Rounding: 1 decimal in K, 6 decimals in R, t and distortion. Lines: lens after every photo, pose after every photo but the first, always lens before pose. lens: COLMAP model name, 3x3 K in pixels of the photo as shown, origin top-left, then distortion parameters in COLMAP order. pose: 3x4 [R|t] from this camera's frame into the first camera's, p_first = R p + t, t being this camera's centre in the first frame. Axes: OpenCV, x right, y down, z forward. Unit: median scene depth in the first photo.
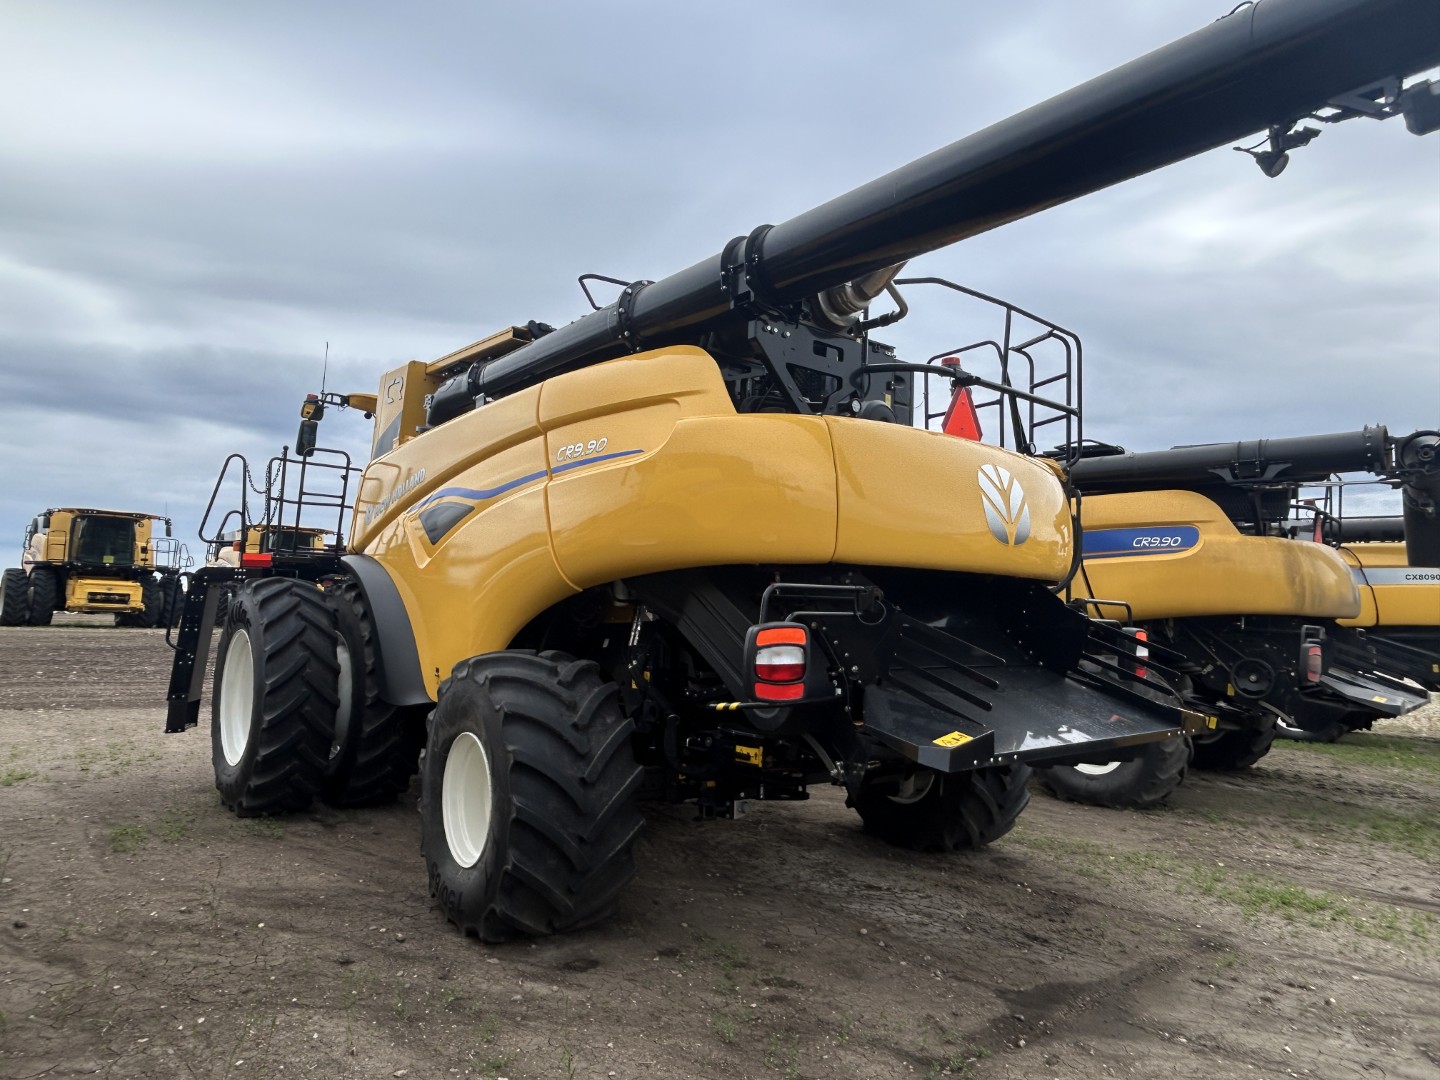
lens RADIAL K [[887.6, 0, 720.0], [0, 887.6, 540.0], [0, 0, 1]] dist [-0.007588, 0.001443]
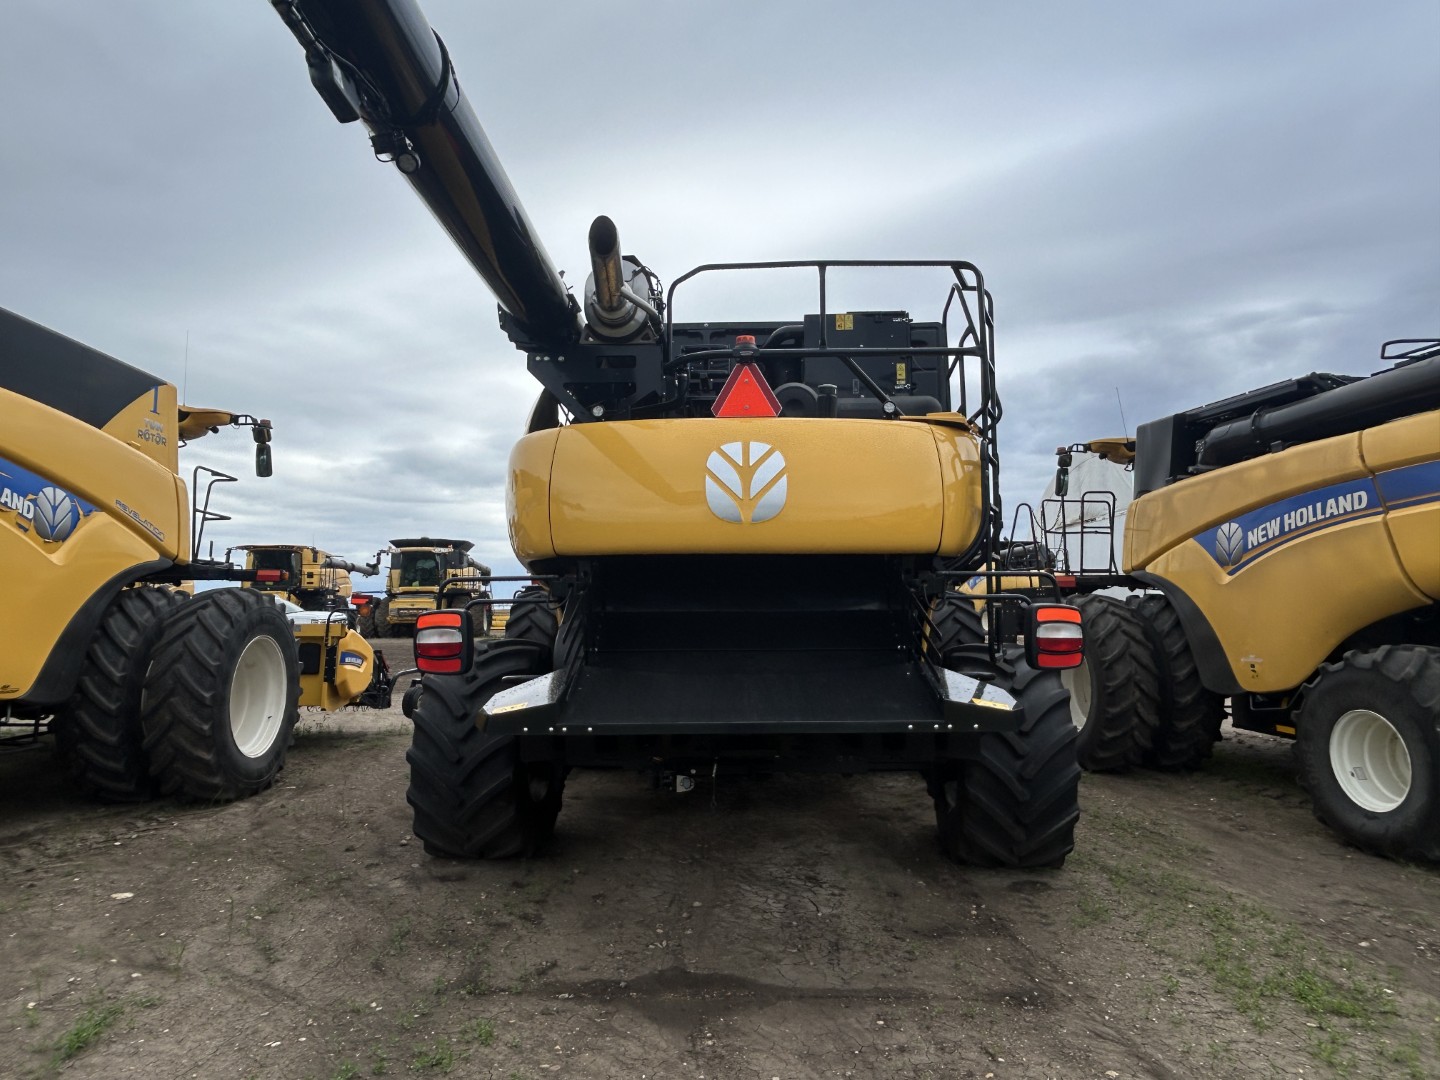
lens RADIAL K [[887.6, 0, 720.0], [0, 887.6, 540.0], [0, 0, 1]] dist [-0.007588, 0.001443]
pose [[0.771109, -0.081411, -0.631477, 0.921988], [0.079060, 0.996359, -0.031911, 0.052839], [0.631775, -0.025318, 0.774738, 0.232869]]
